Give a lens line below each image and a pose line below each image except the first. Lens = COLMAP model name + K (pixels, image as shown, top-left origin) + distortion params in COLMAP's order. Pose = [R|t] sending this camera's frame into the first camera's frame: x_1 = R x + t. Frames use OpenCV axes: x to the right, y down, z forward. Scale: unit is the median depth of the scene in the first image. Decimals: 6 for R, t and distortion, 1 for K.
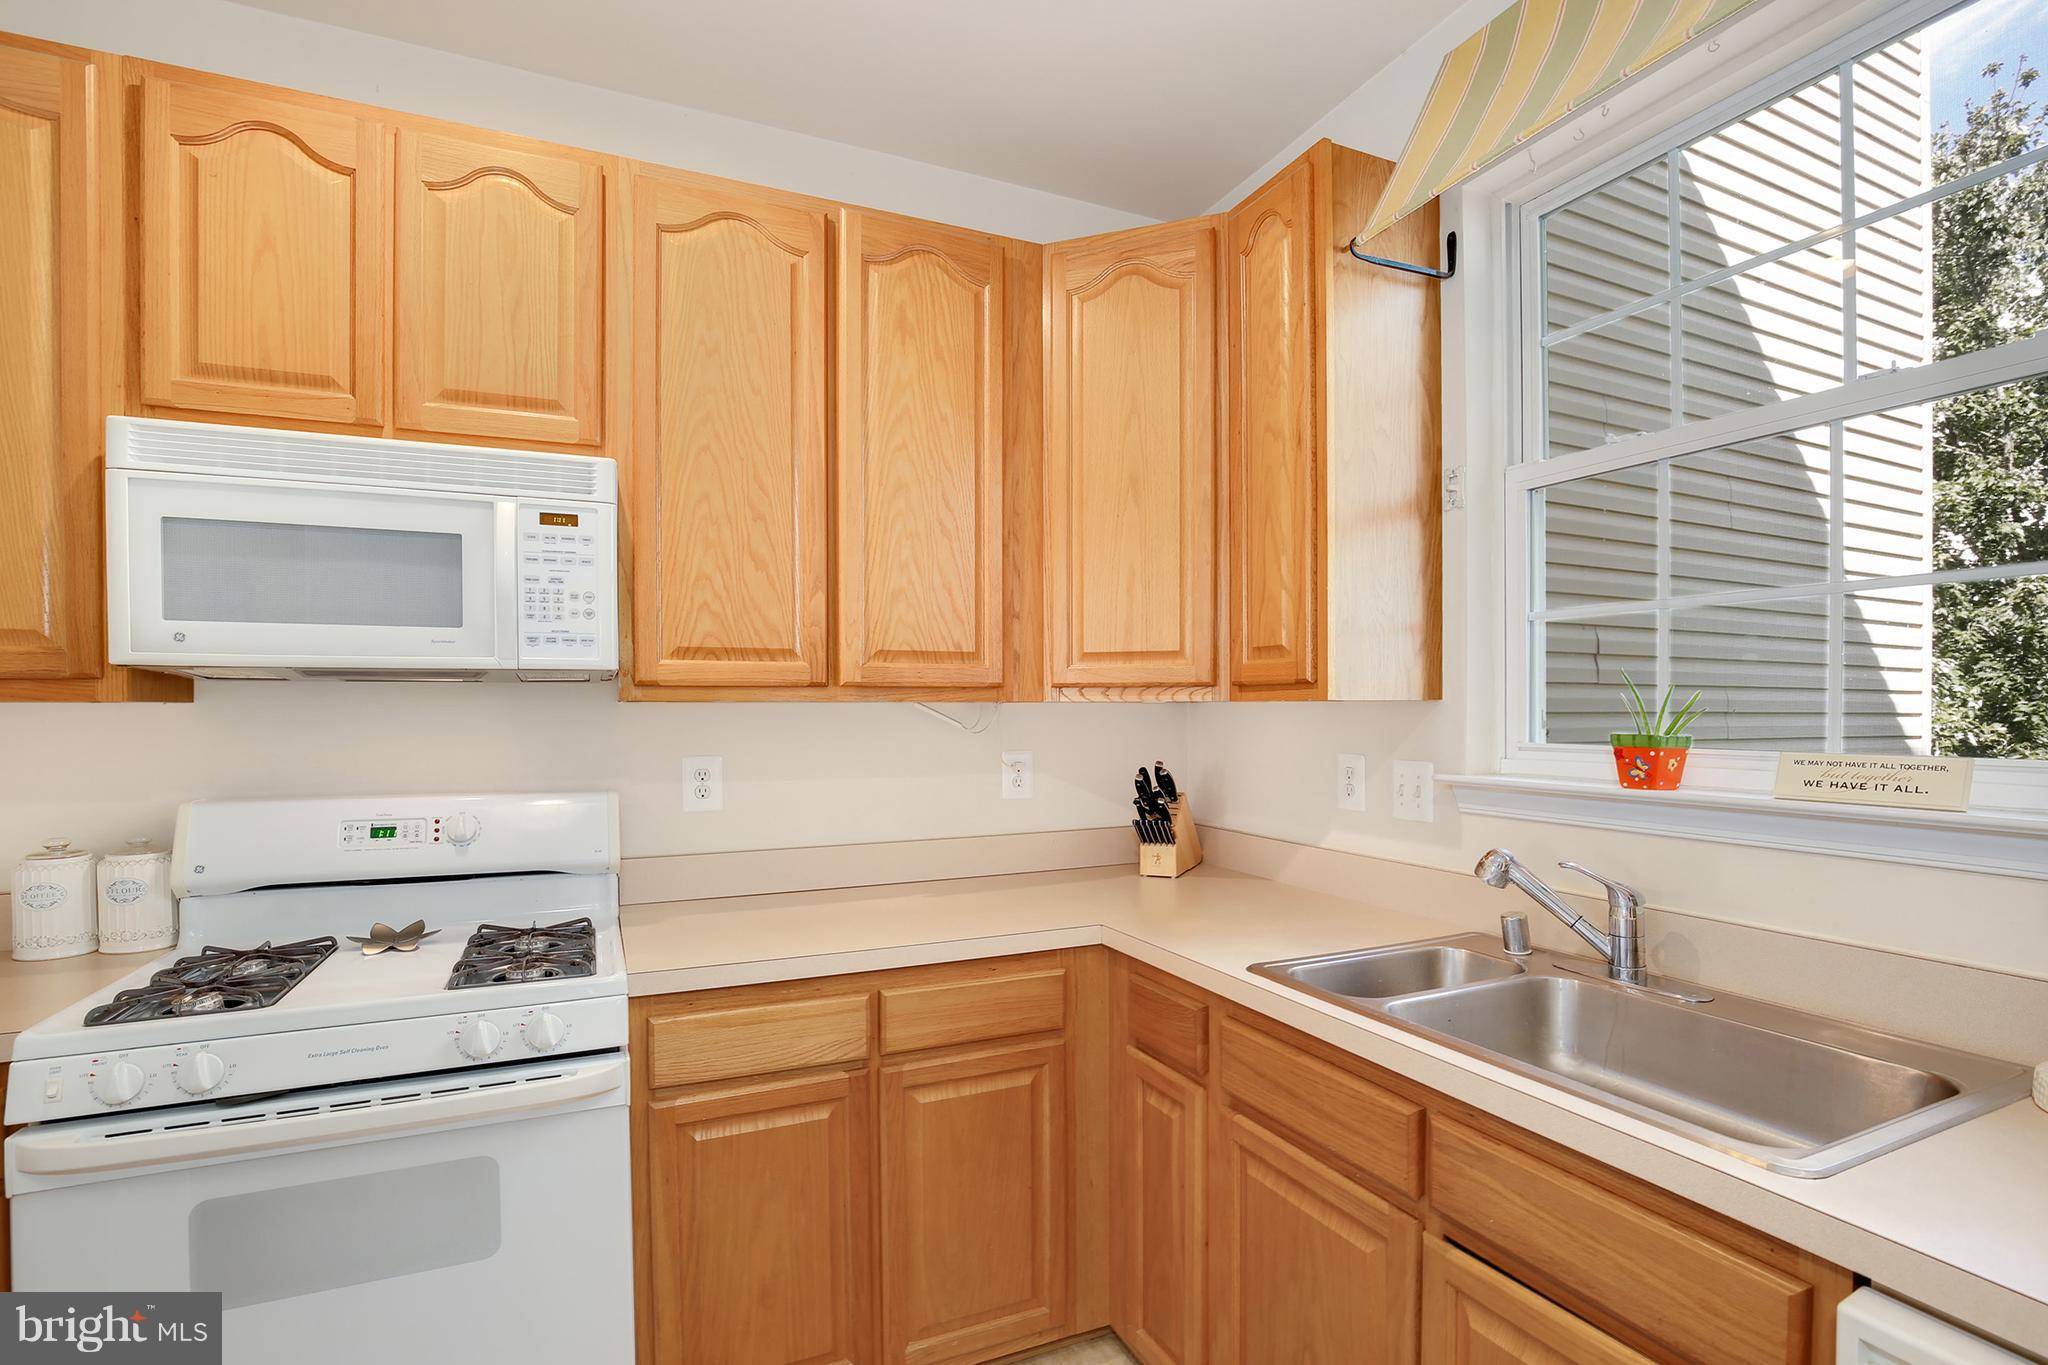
lens RADIAL K [[955.7, 0, 1027.9], [0, 955.7, 723.1], [0, 0, 1]] dist [-0.033670, 0.005263]
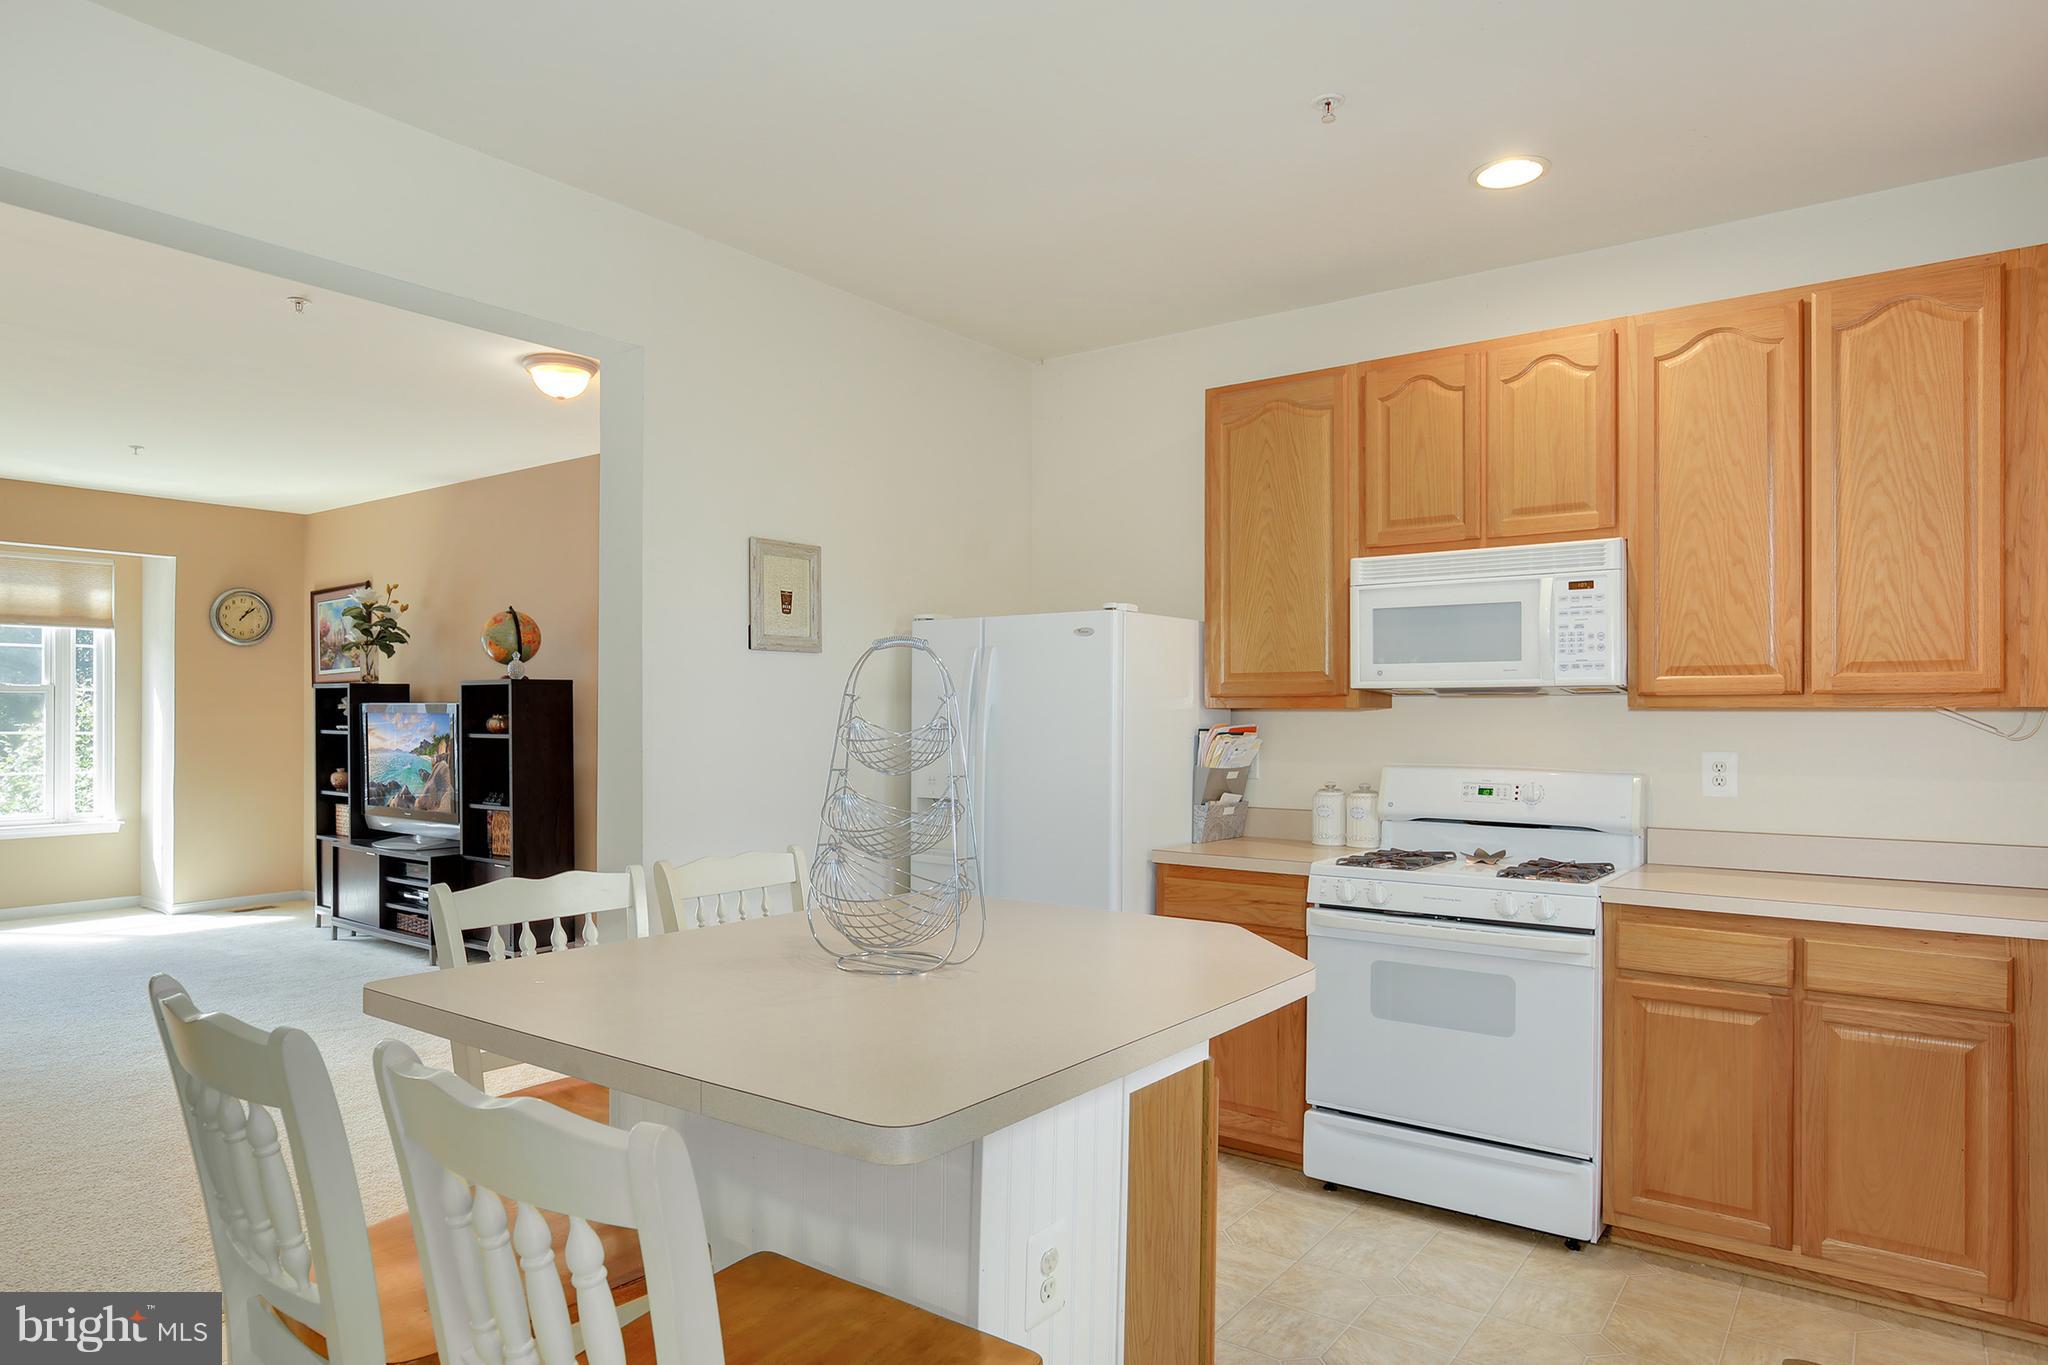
lens RADIAL K [[1225.2, 0, 1034.1], [0, 1225.2, 711.7], [0, 0, 1]] dist [-0.008317, 0.000394]
pose [[0.490608, 0.001127, -0.871379, 0.719131], [-0.016780, 0.999826, -0.008155, 0.013113], [0.871219, 0.018622, 0.490542, -0.651626]]
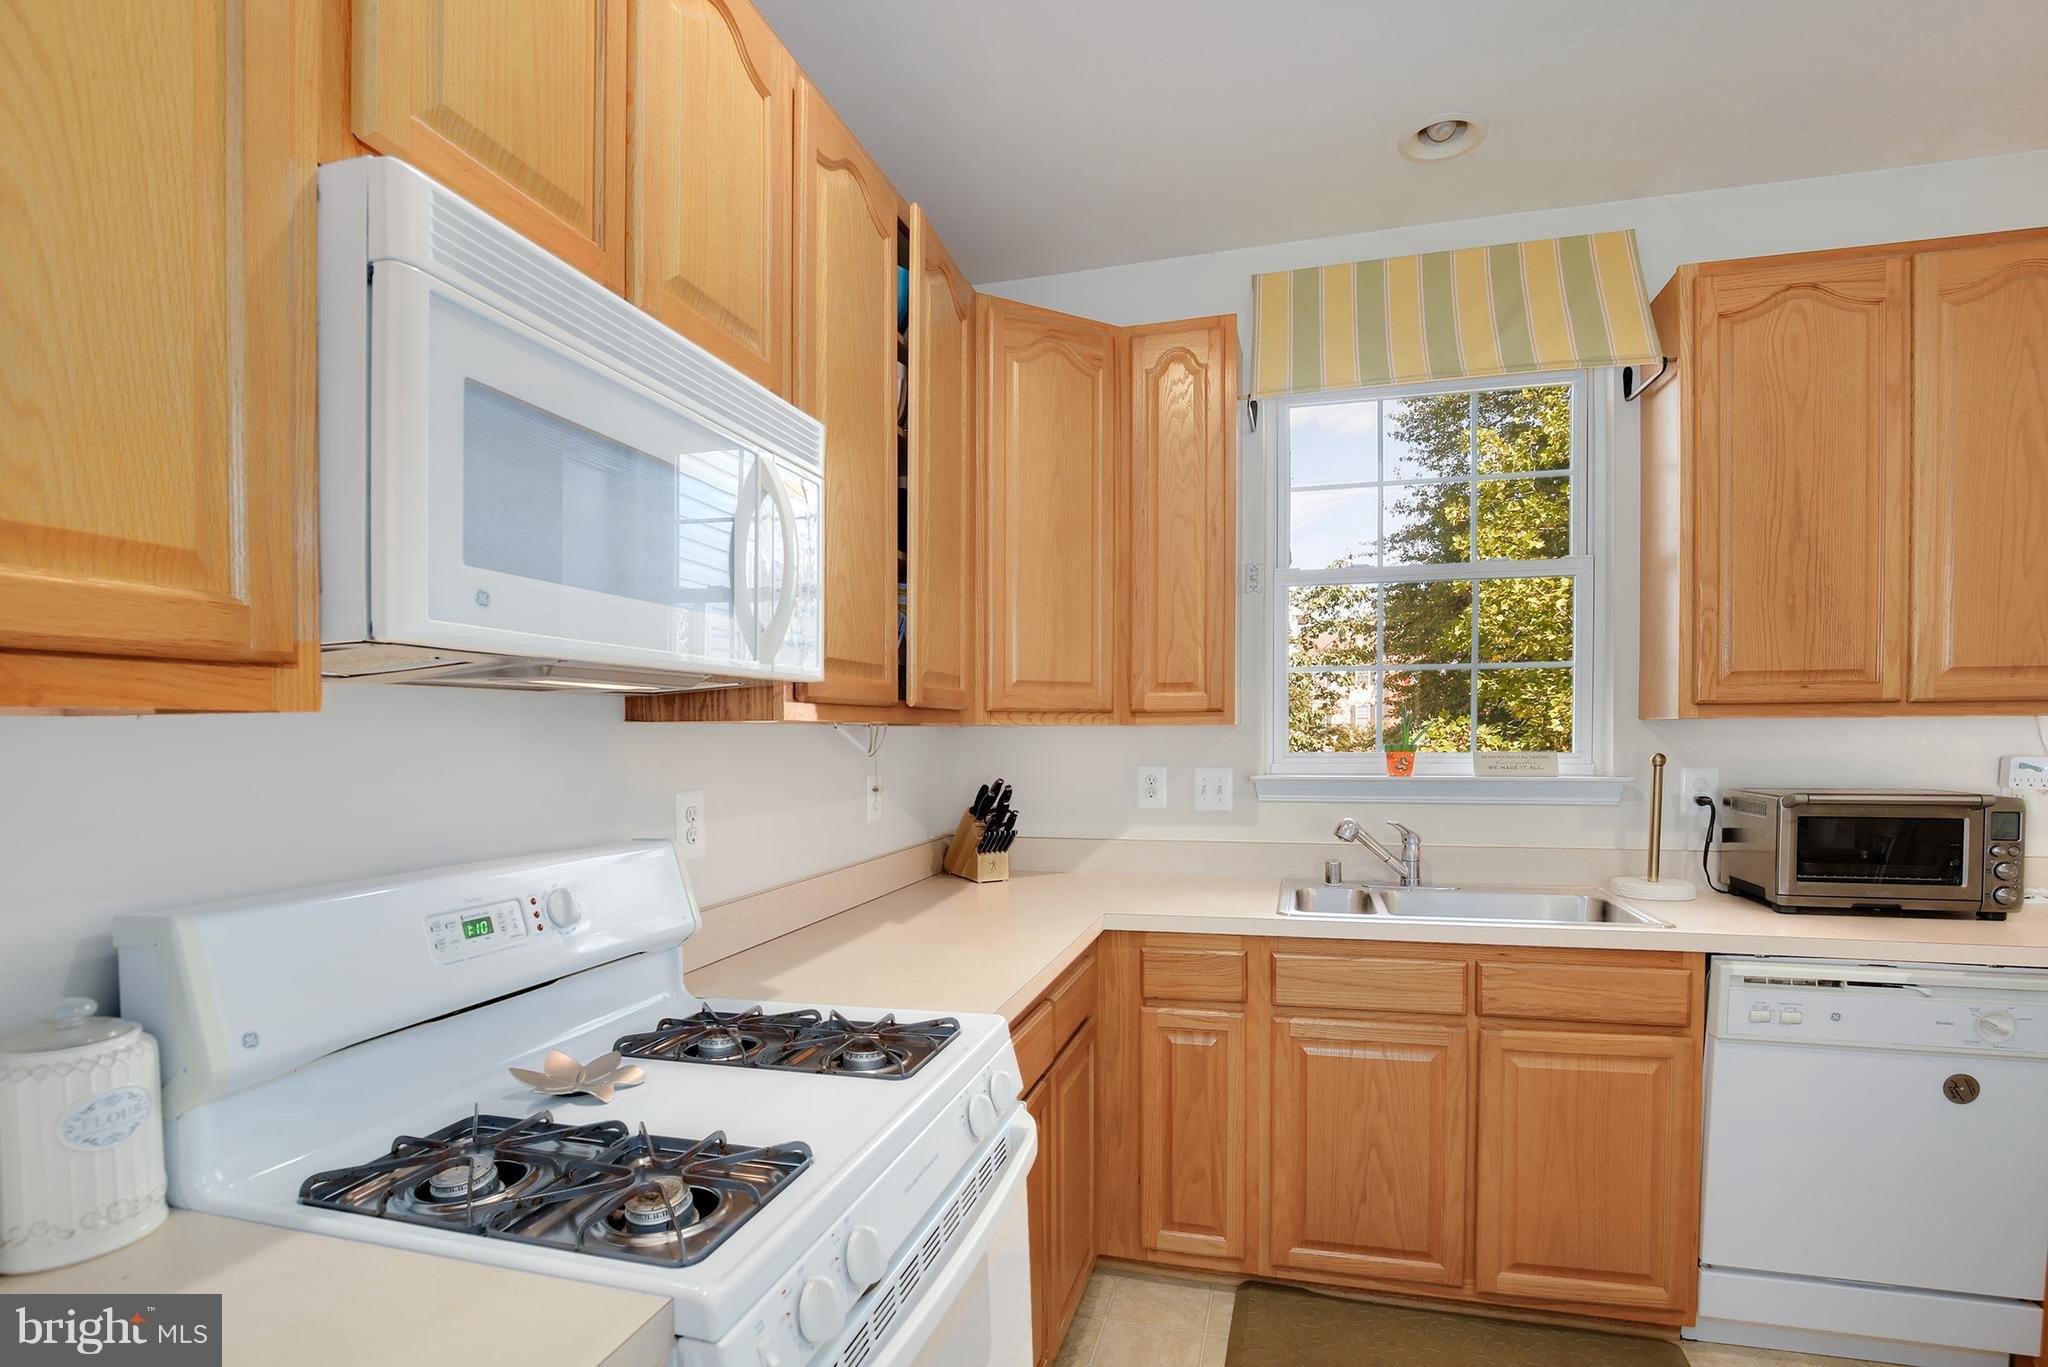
lens RADIAL K [[975.1, 0, 1035.9], [0, 975.1, 758.4], [0, 0, 1]] dist [-0.020197, -0.000140]
pose [[0.642043, -0.021336, 0.766372, -0.945891], [0.015412, 0.999770, 0.014922, 0.000242], [-0.766514, 0.002231, 0.642224, 0.307082]]
